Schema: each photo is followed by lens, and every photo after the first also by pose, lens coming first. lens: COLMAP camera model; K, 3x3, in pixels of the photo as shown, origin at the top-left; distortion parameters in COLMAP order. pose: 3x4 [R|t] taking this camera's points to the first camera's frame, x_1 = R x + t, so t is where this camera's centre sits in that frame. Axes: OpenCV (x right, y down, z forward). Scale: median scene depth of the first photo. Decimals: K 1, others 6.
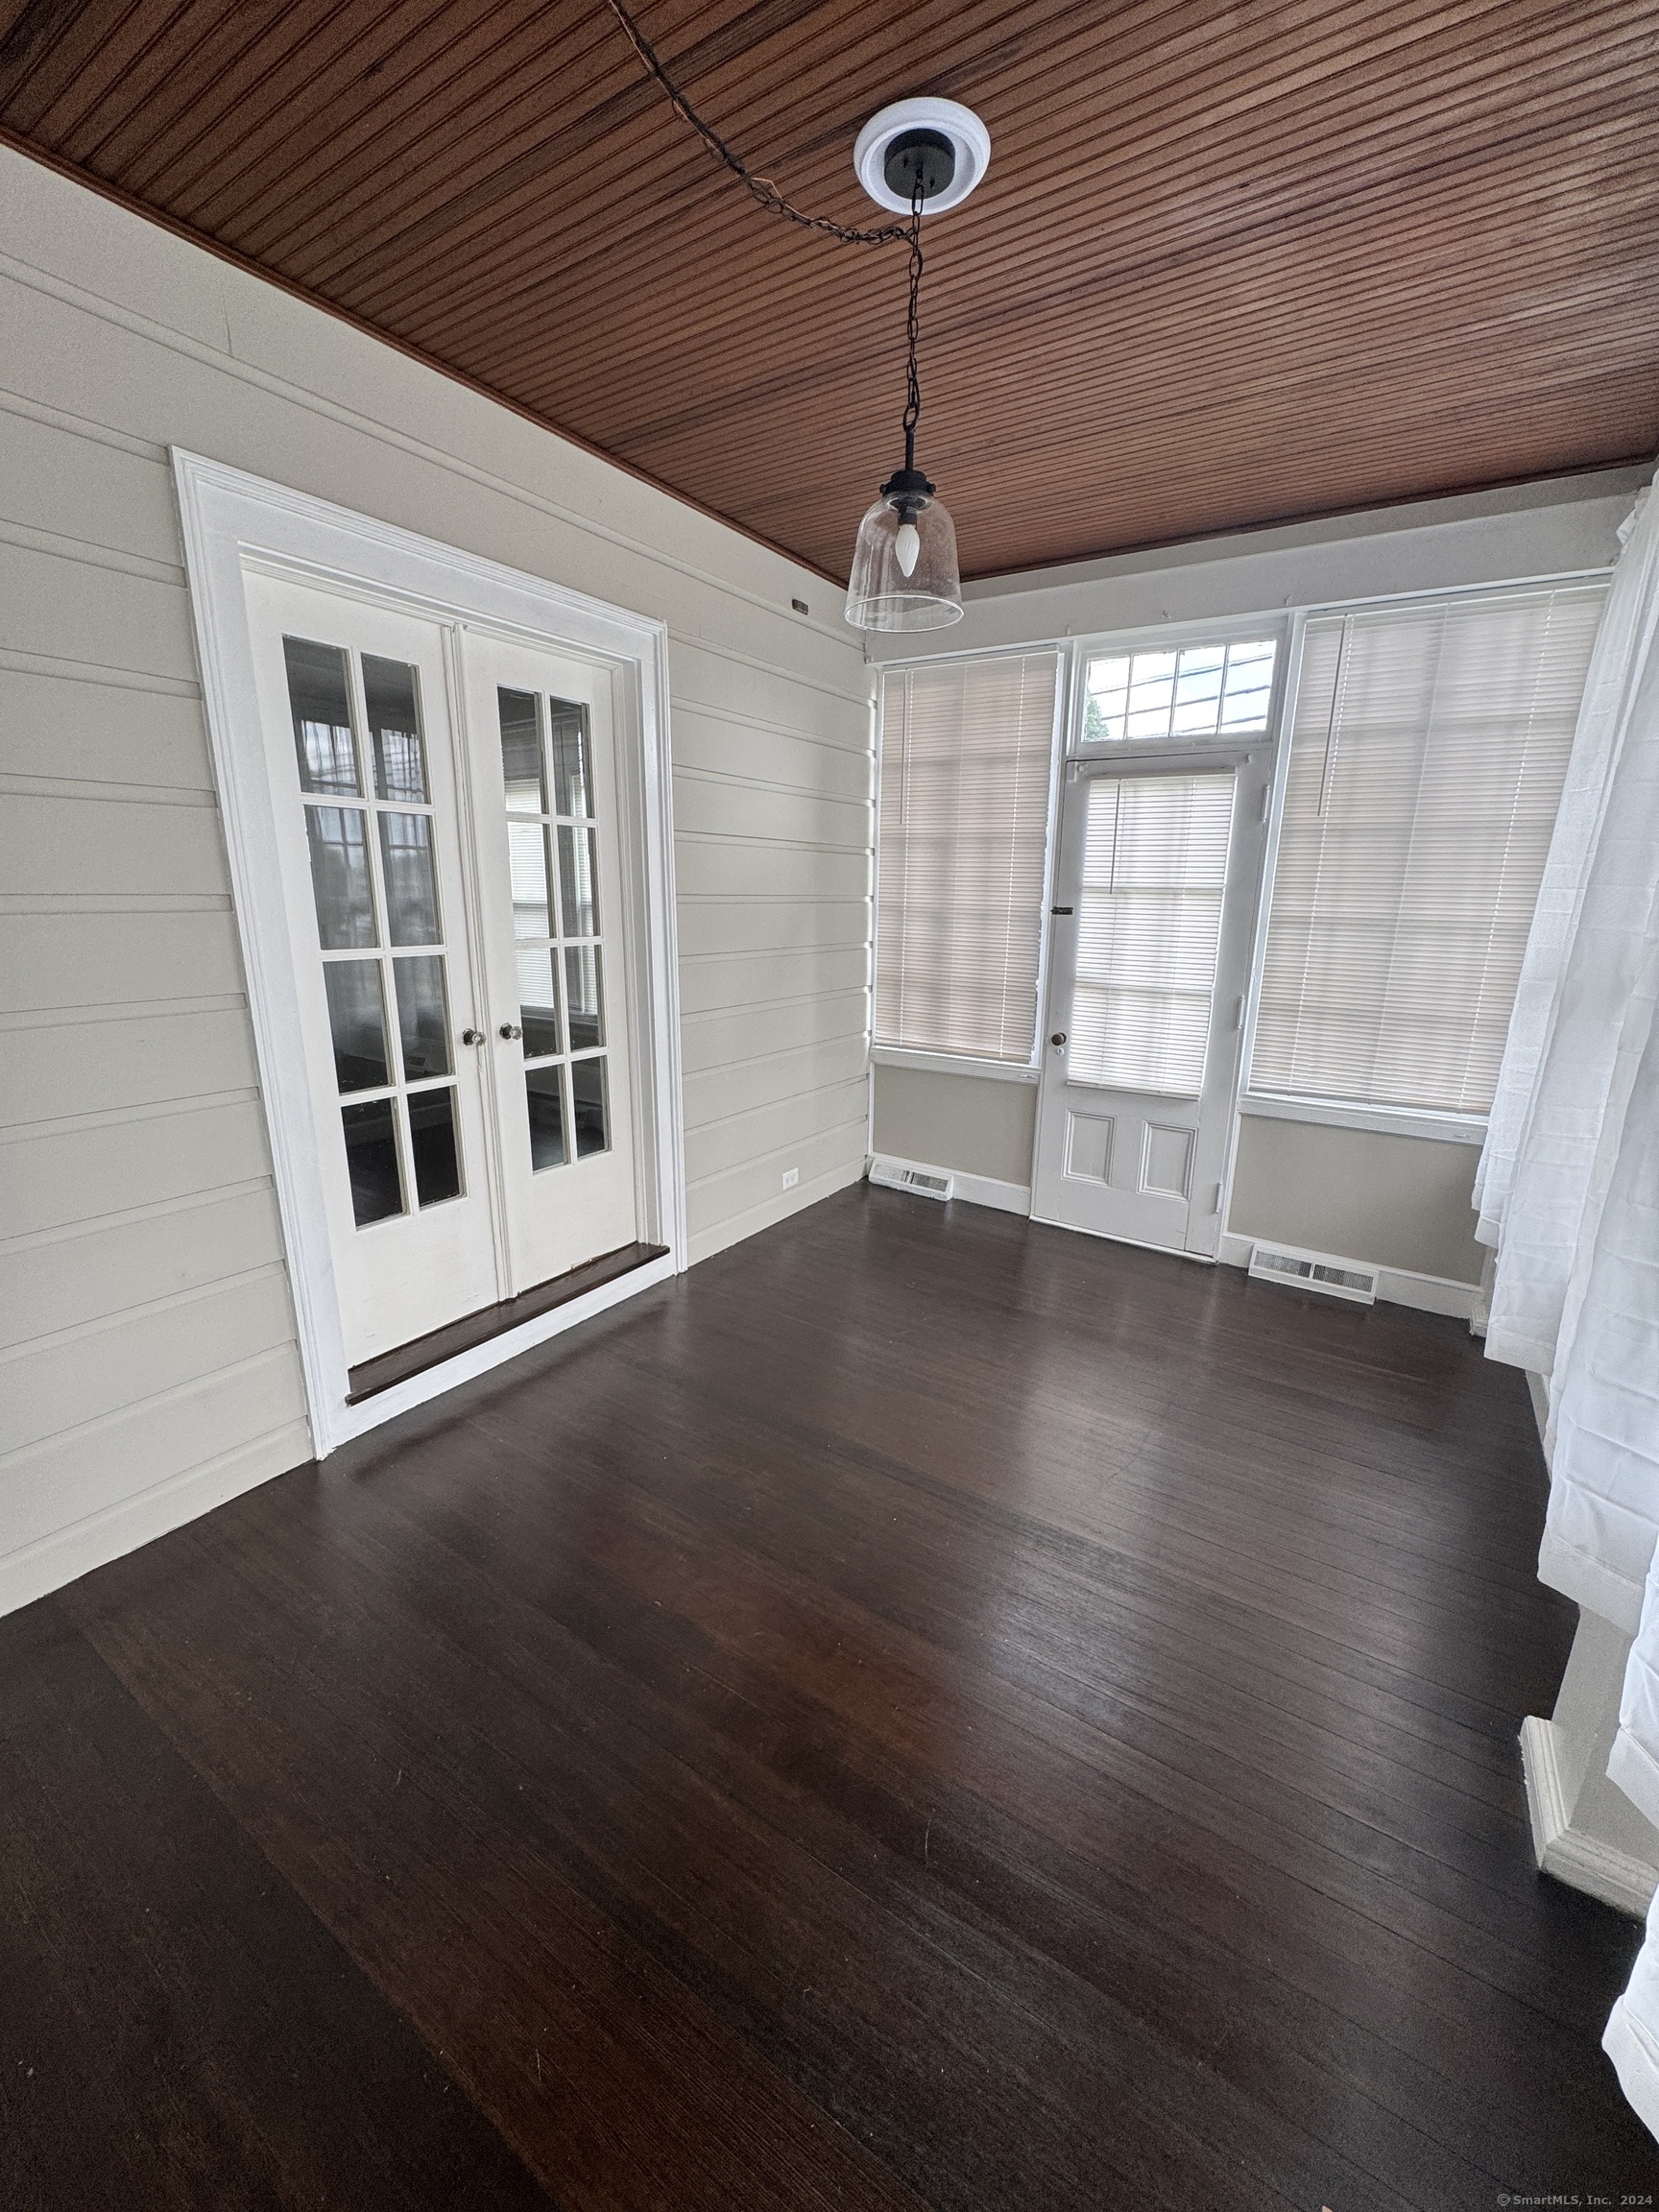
lens RADIAL K [[883.0, 0, 829.0], [0, 883.0, 1106.0], [0, 0, 1]] dist [-0.003663, 0.000567]
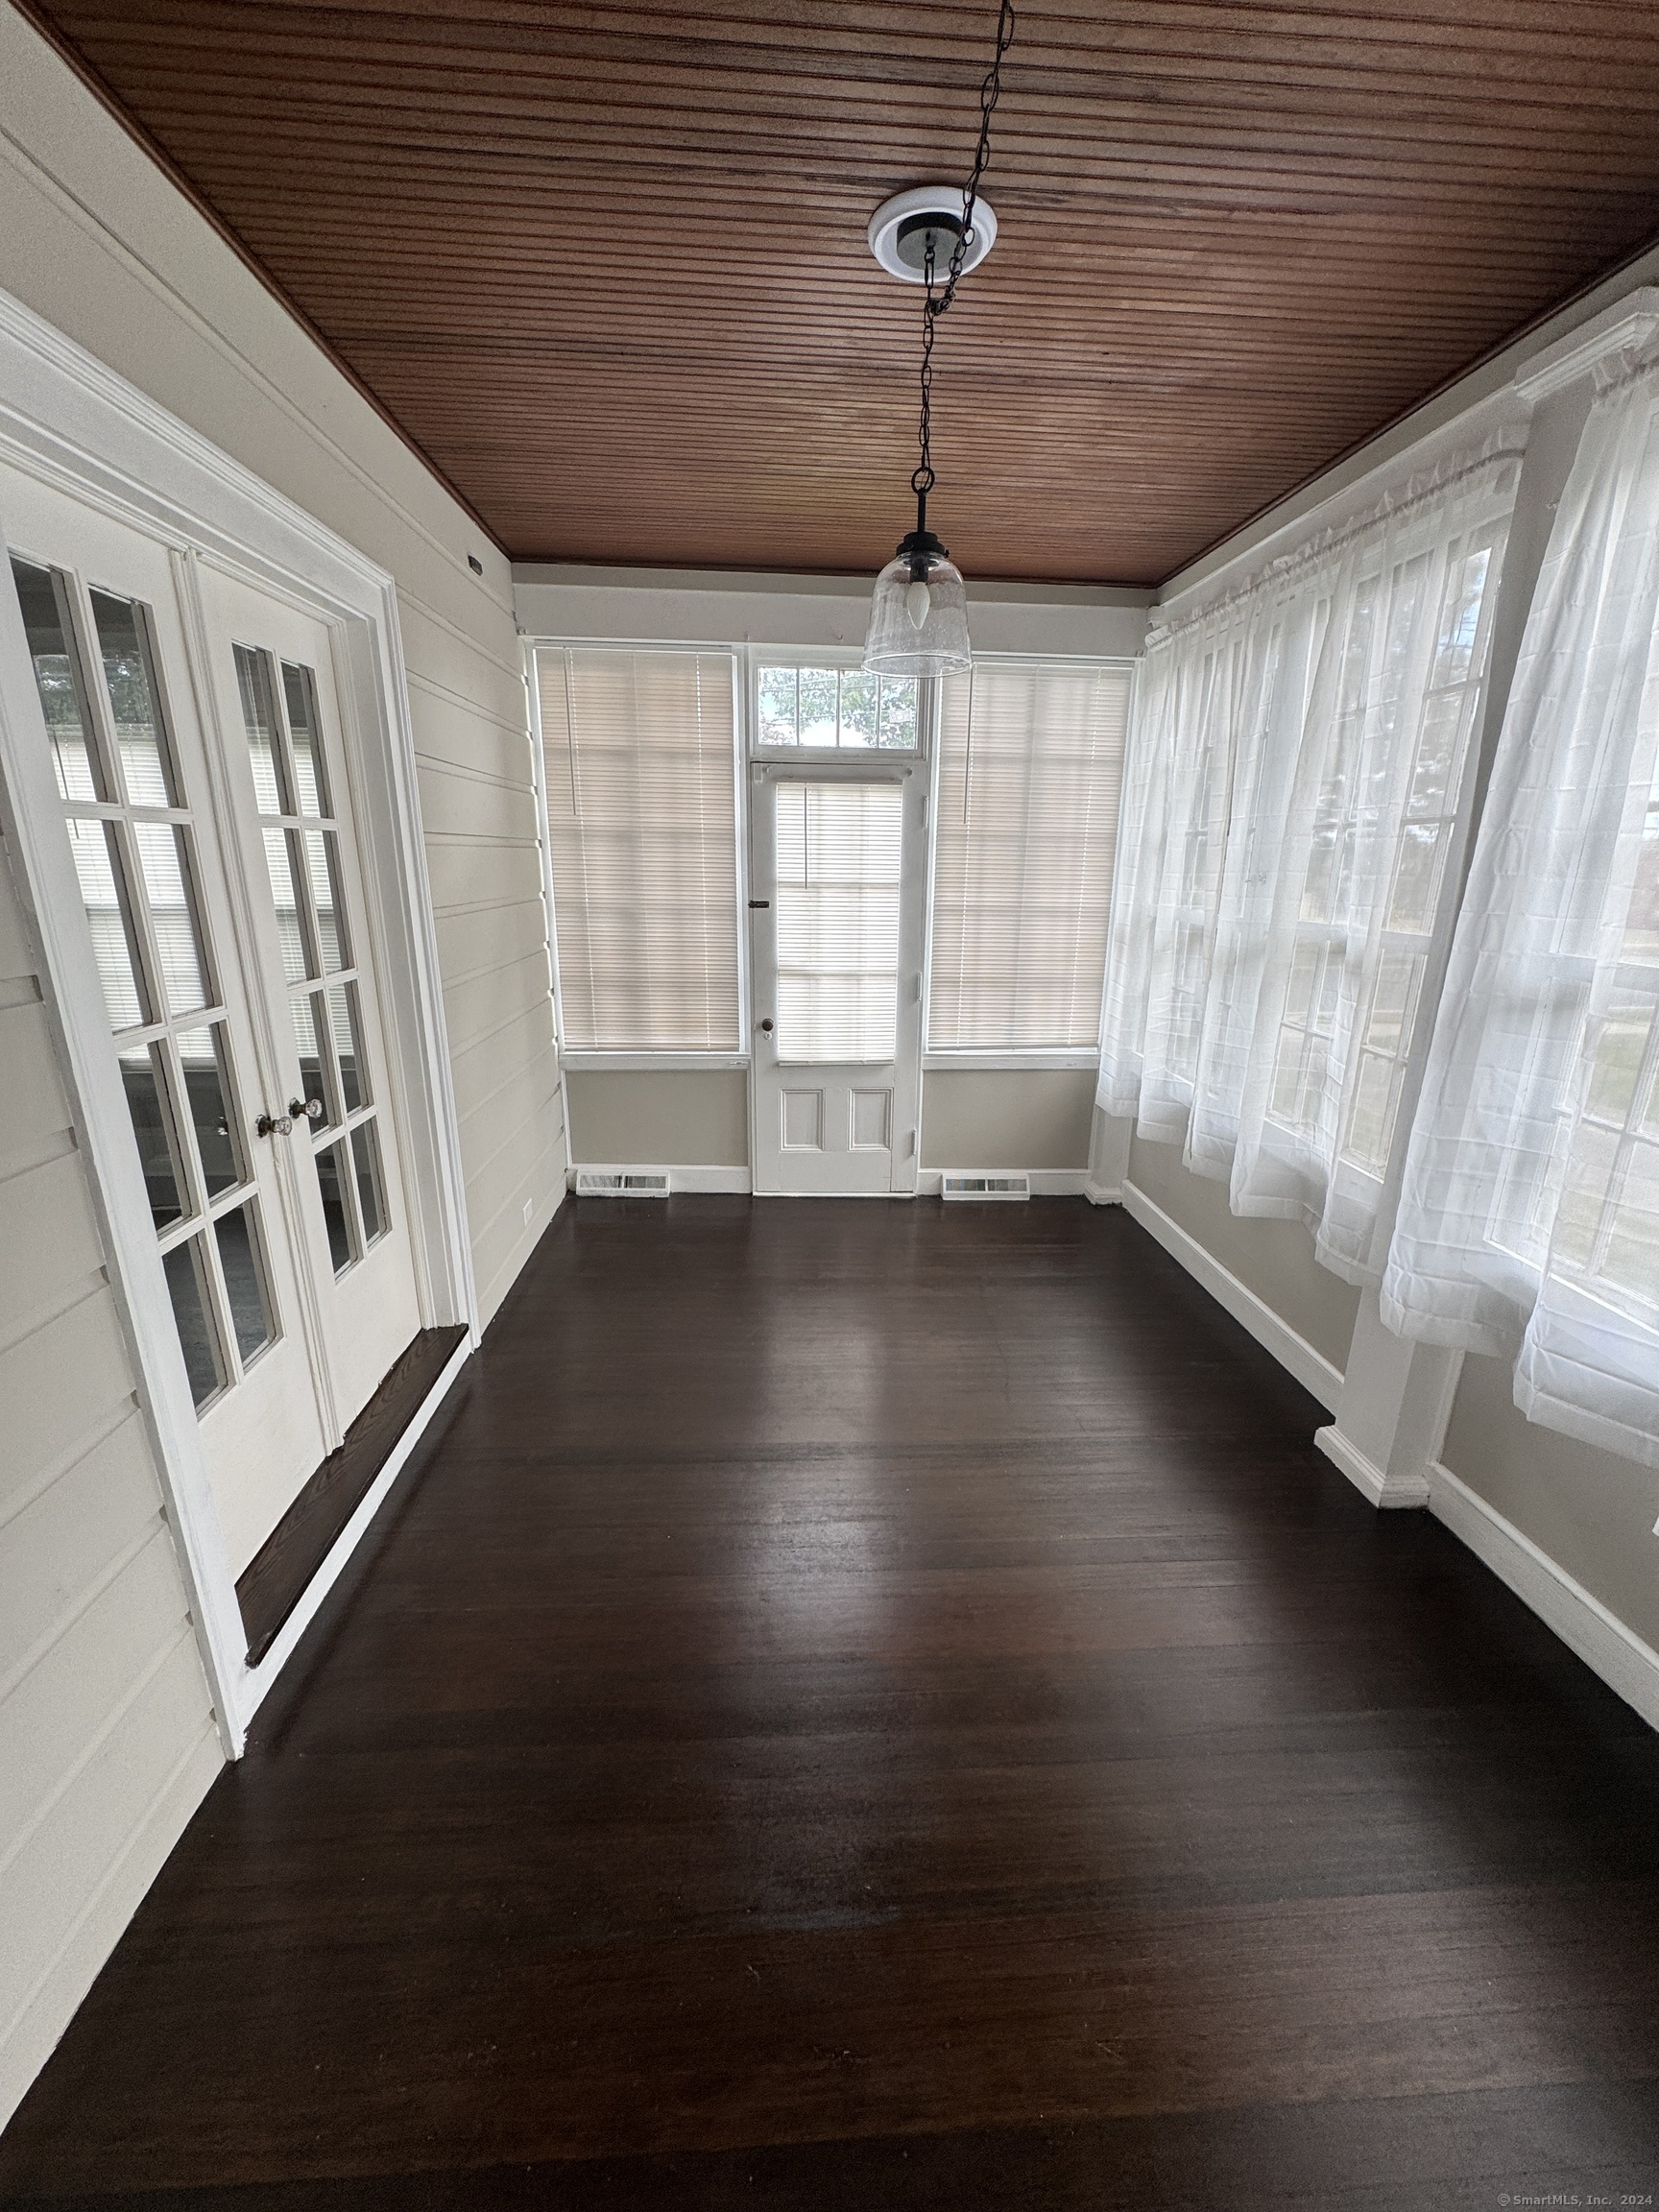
lens RADIAL K [[883.0, 0, 830.6], [0, 883.0, 1107.5], [0, 0, 1]] dist [-0.003663, 0.000567]
pose [[0.801086, -0.169300, 0.574107, -0.339449], [0.142645, 0.985528, 0.091583, -0.070702], [-0.581304, 0.008528, 0.813642, 0.096898]]
